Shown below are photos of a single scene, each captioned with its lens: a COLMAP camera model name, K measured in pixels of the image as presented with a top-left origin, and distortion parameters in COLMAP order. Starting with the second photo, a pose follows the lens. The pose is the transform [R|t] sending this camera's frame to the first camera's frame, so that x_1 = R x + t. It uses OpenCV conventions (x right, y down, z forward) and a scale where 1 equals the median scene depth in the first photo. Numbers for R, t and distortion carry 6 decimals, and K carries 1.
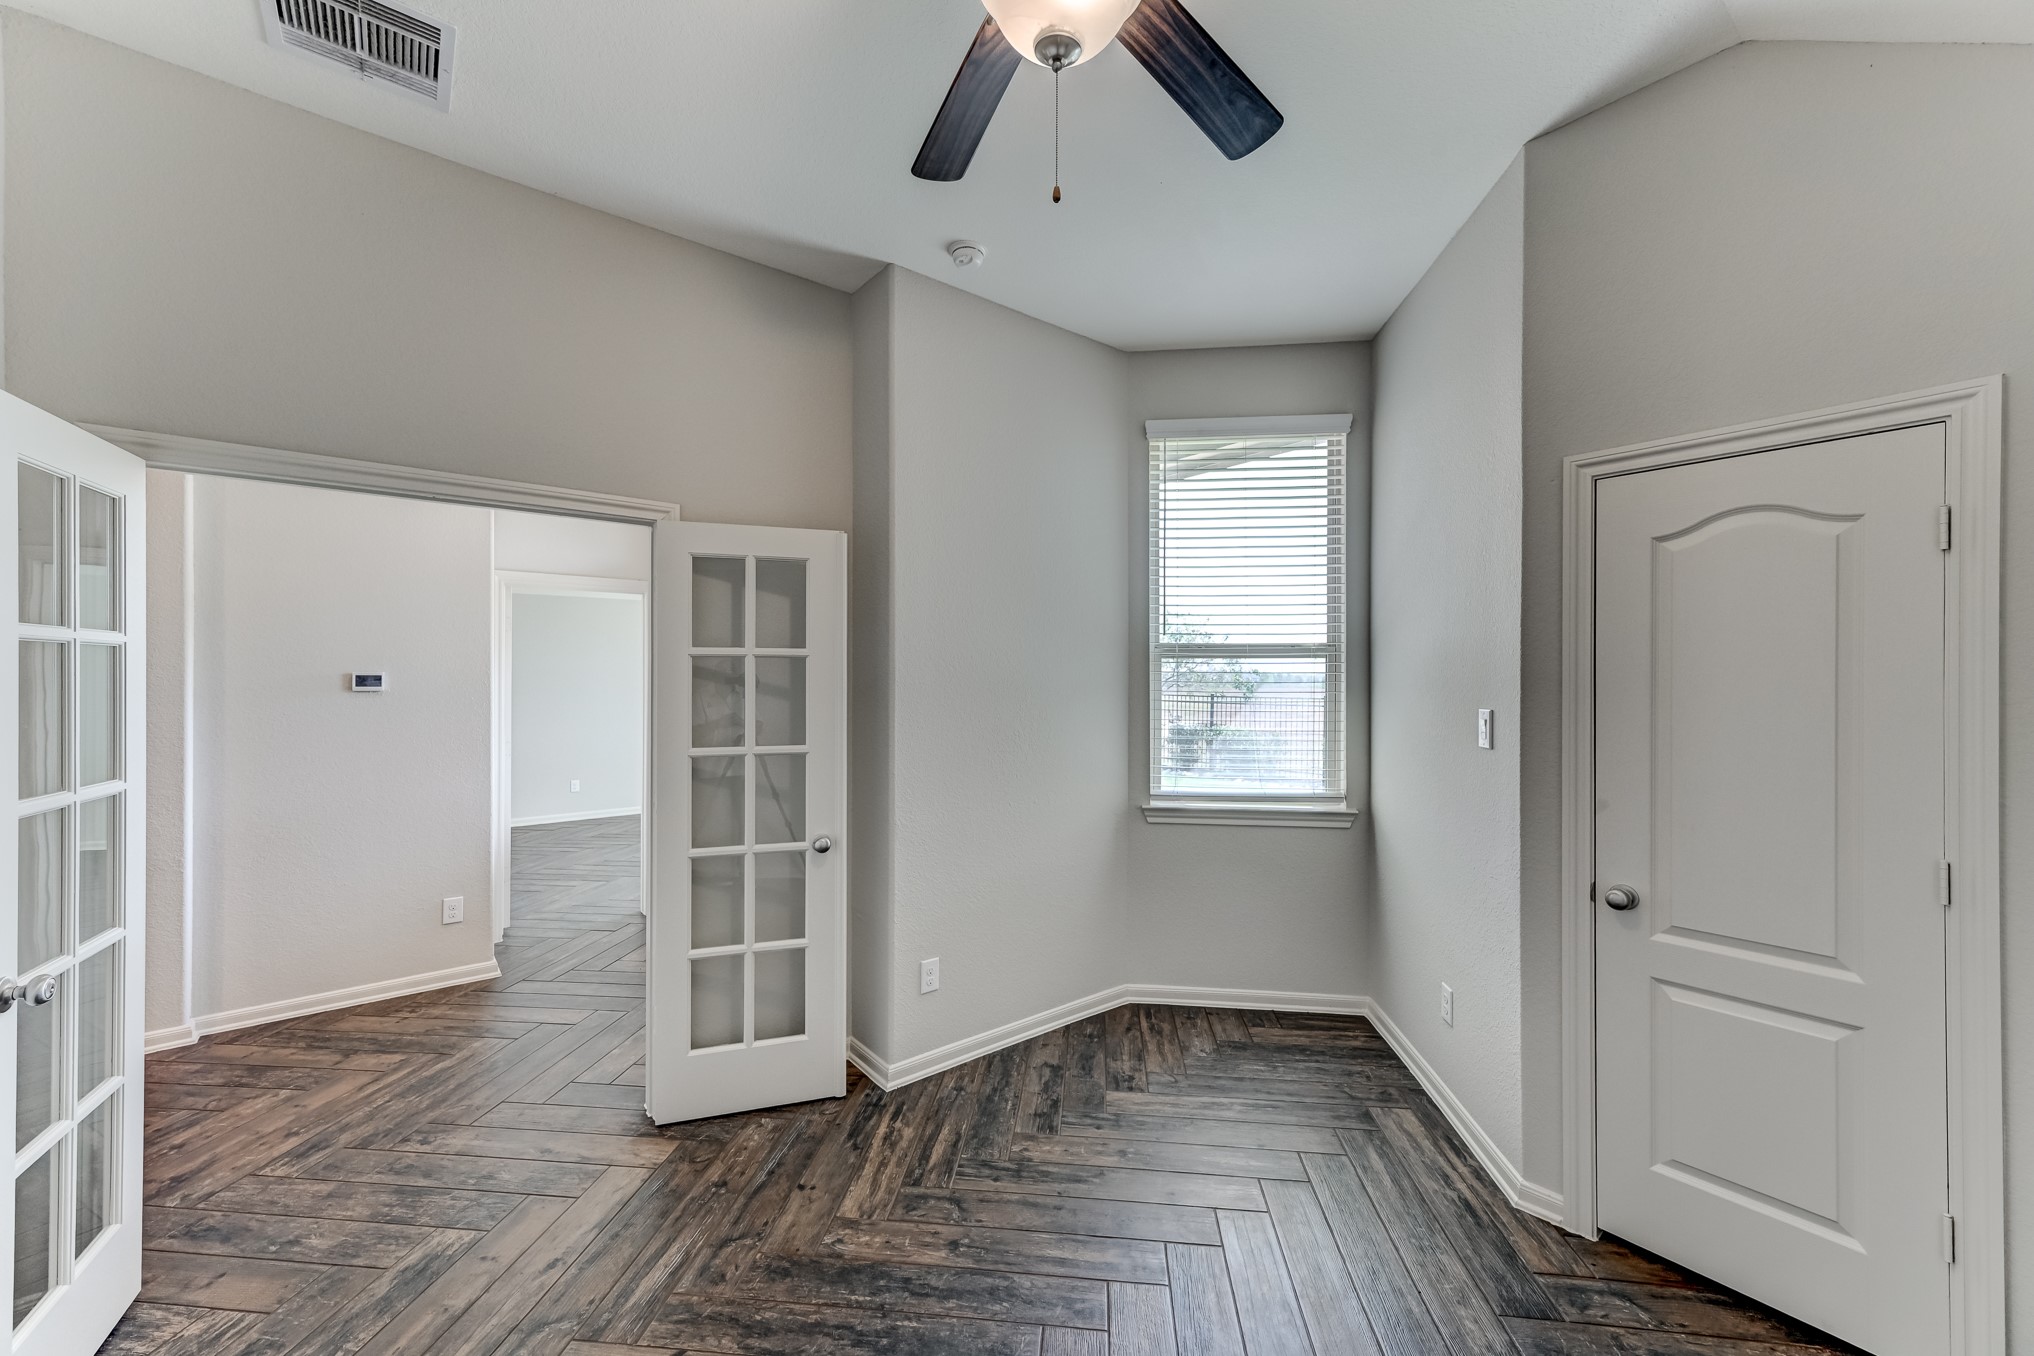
lens RADIAL K [[787.7, 0, 1011.3], [0, 787.7, 680.5], [0, 0, 1]] dist [0.009054, 0.000585]
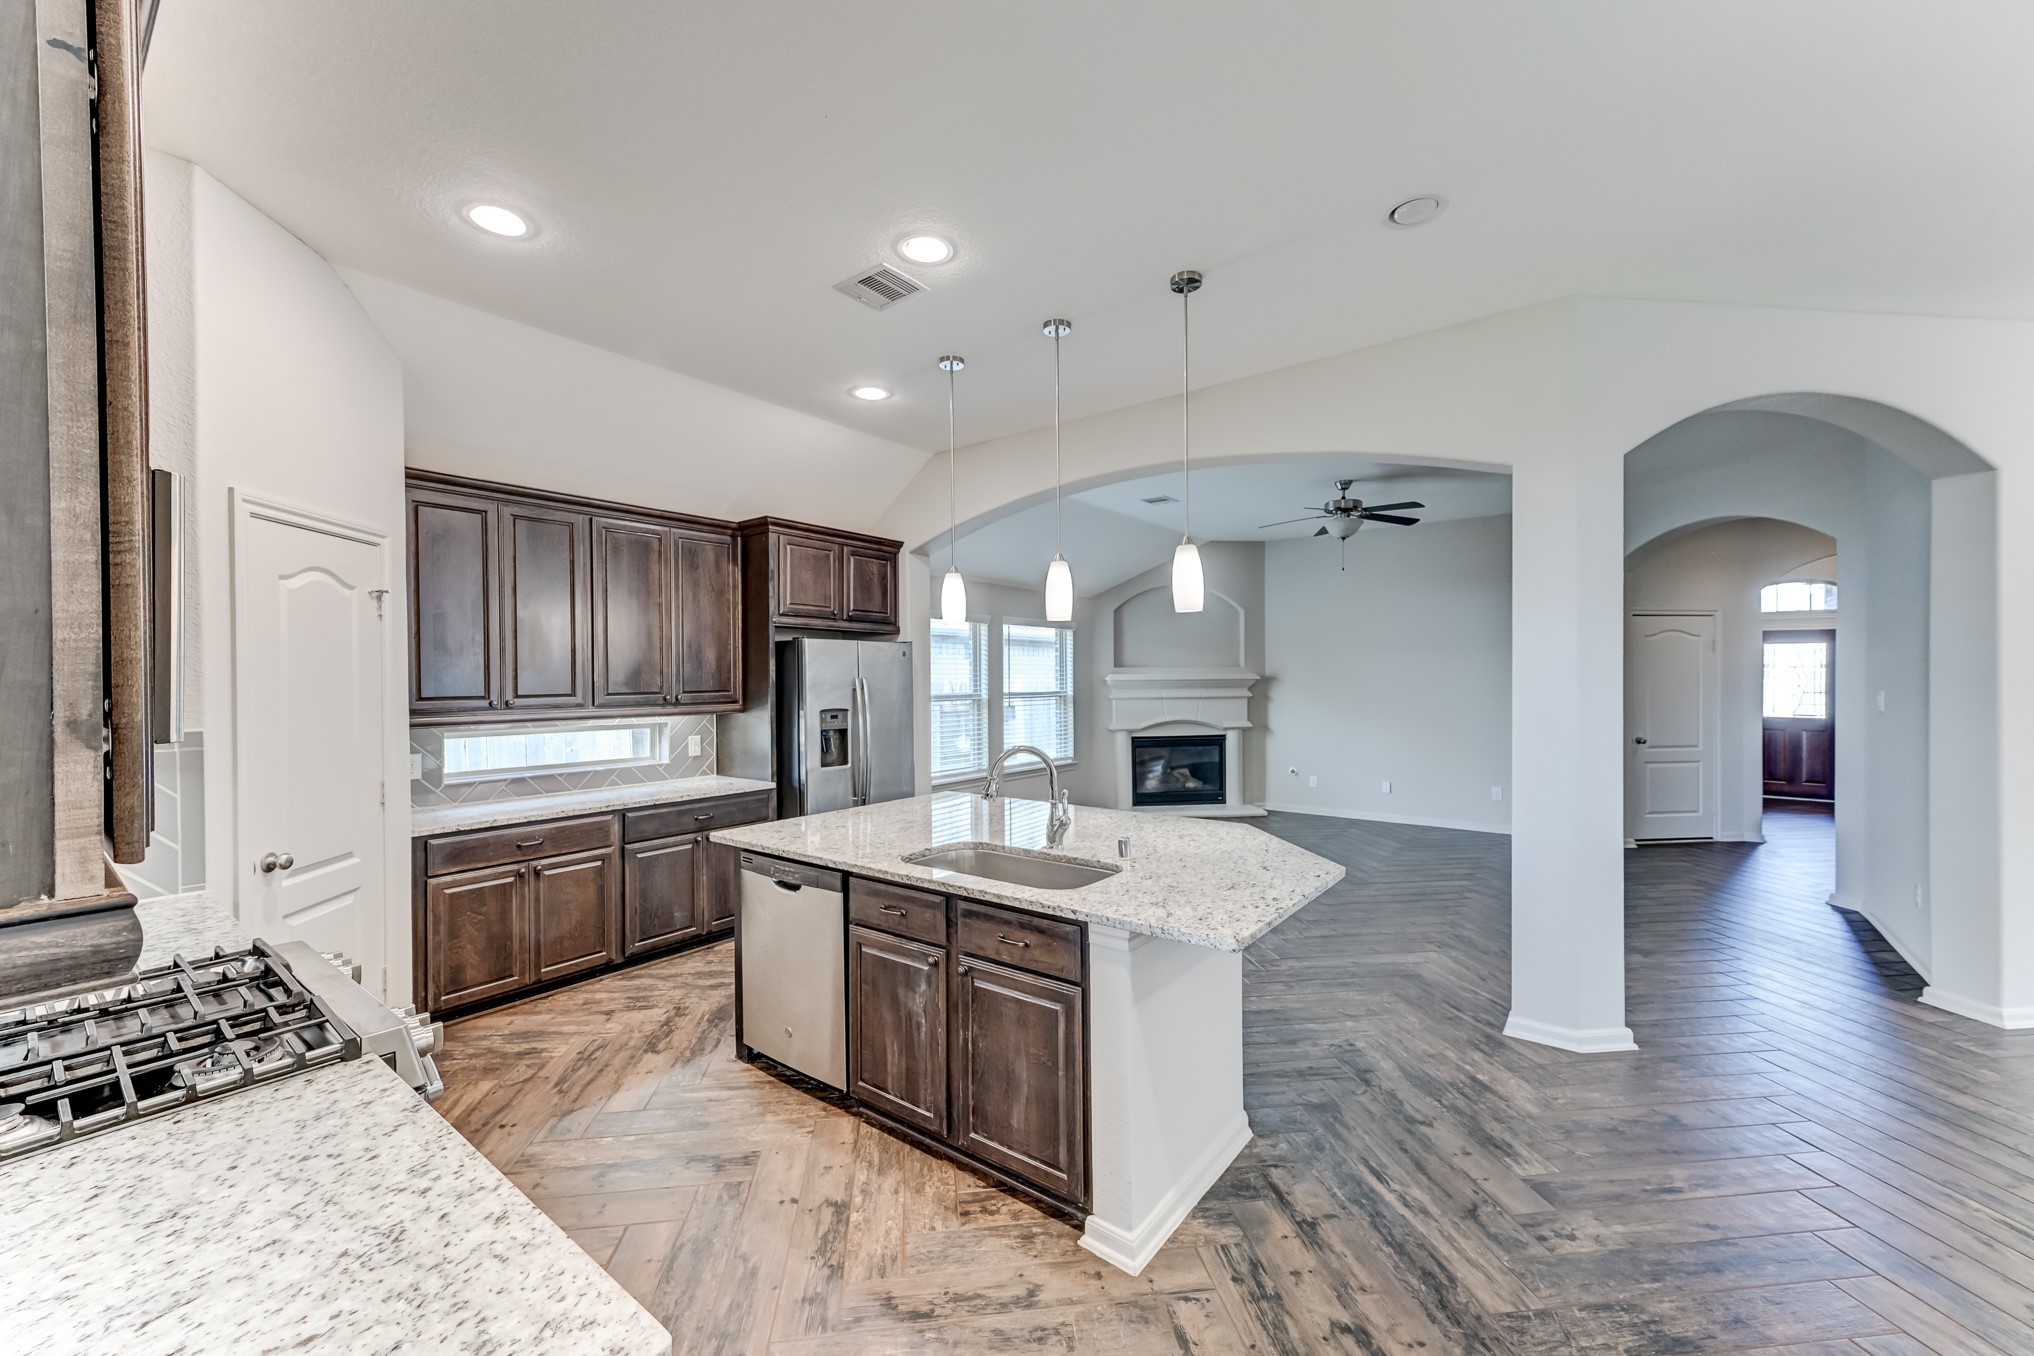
lens RADIAL K [[787.7, 0, 1011.7], [0, 787.7, 680.3], [0, 0, 1]] dist [0.009054, 0.000585]
pose [[-0.850476, 0.000281, 0.526013, -0.703484], [0.006499, 0.999929, 0.009973, -0.011331], [-0.525973, 0.011901, -0.850418, 1.177161]]
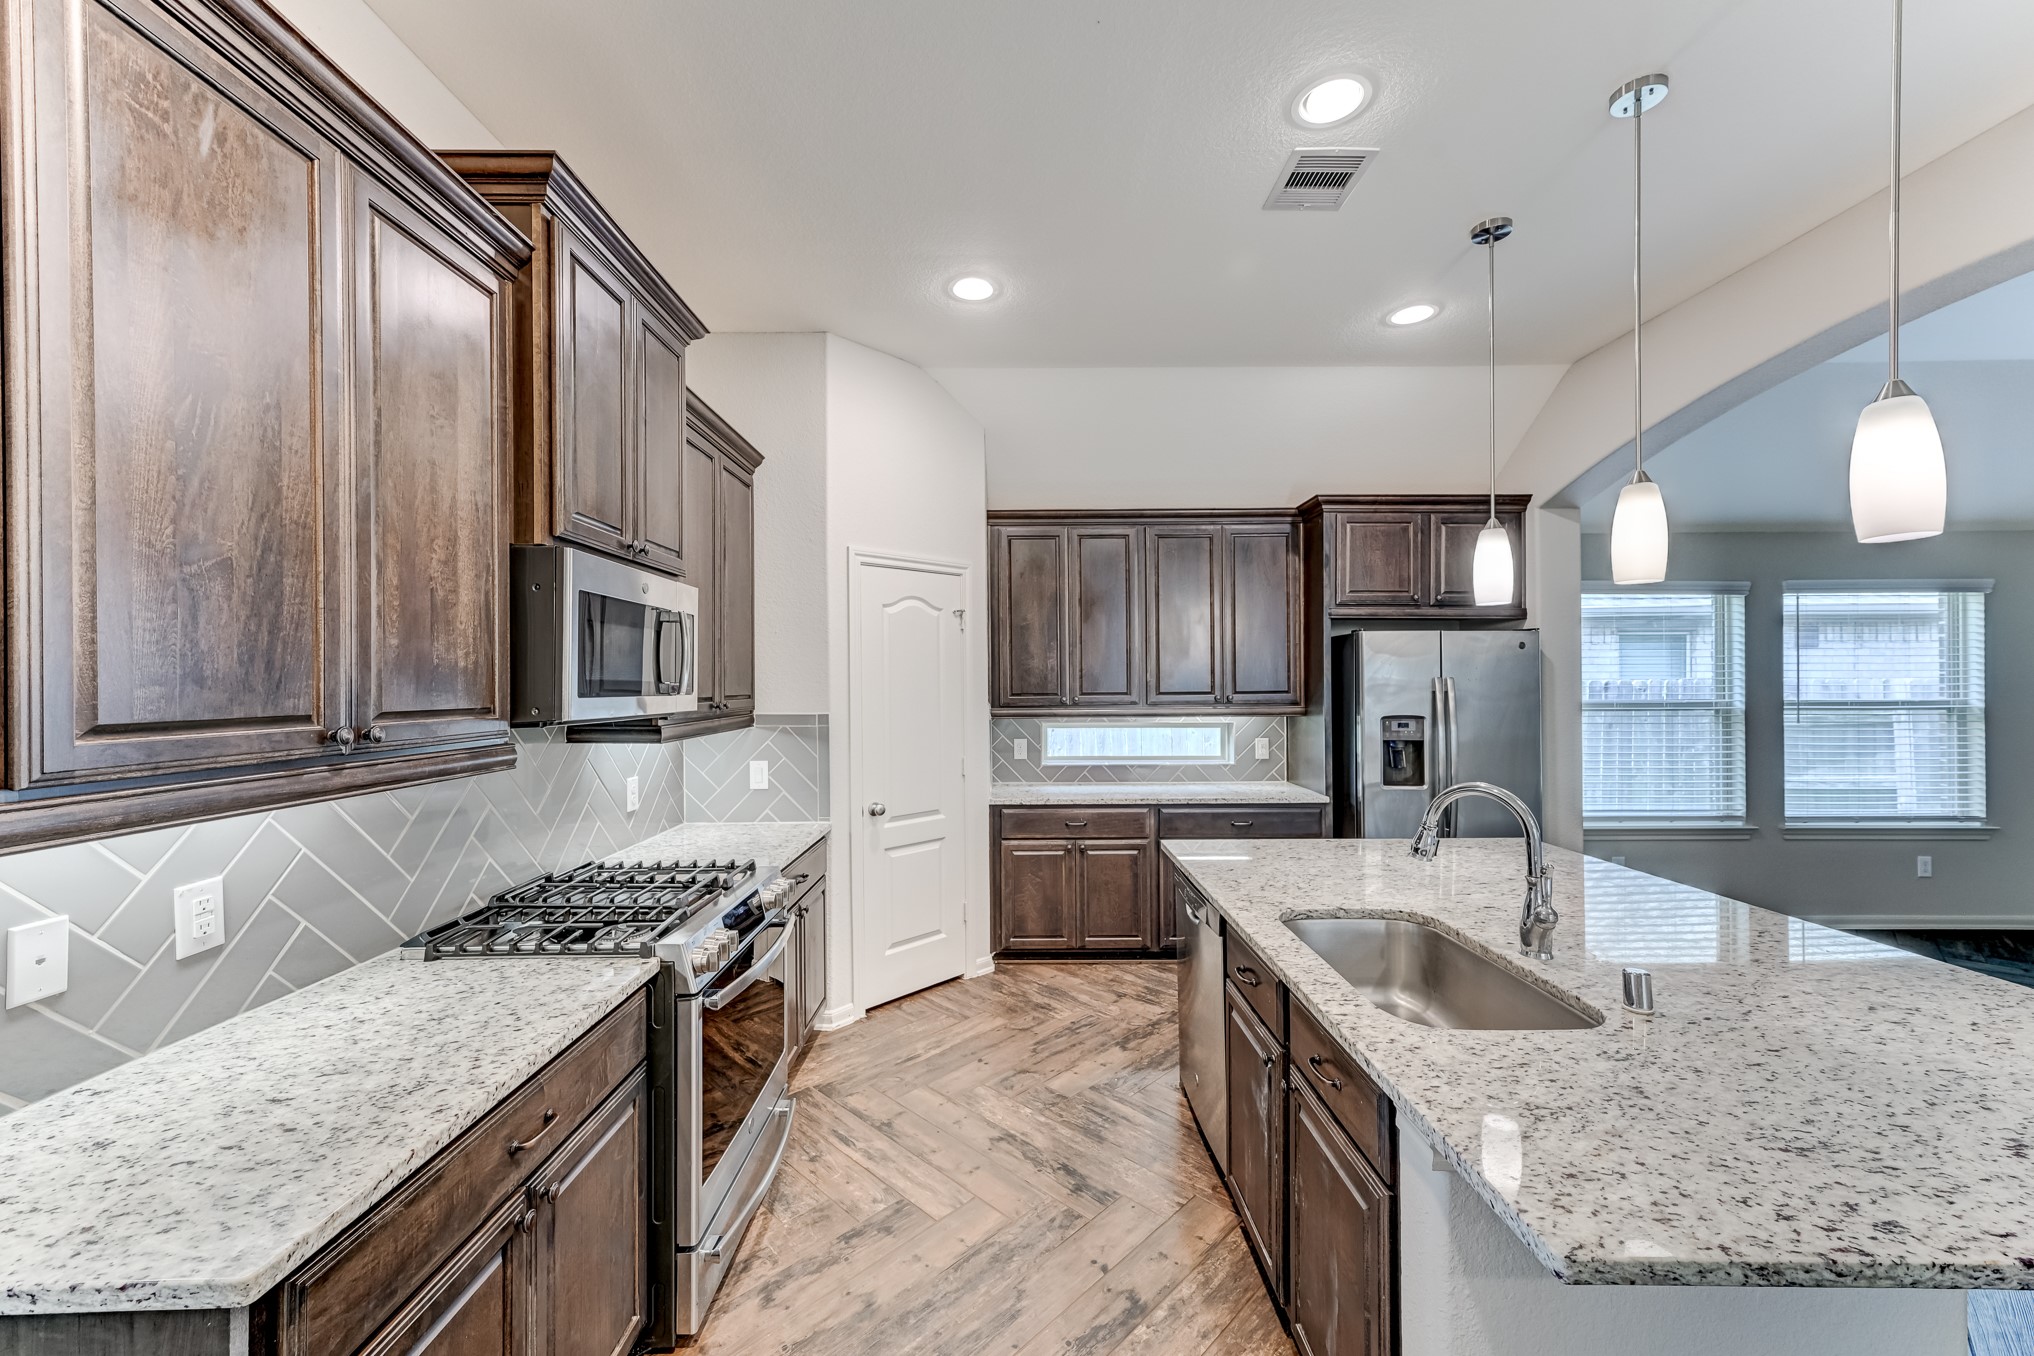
lens RADIAL K [[787.7, 0, 1014.4], [0, 787.7, 680.6], [0, 0, 1]] dist [0.009054, 0.000585]
pose [[-0.113286, -0.002023, 0.993560, -0.800099], [0.009963, 0.999945, 0.003172, -0.007853], [-0.993512, 0.010258, -0.113260, 0.725655]]
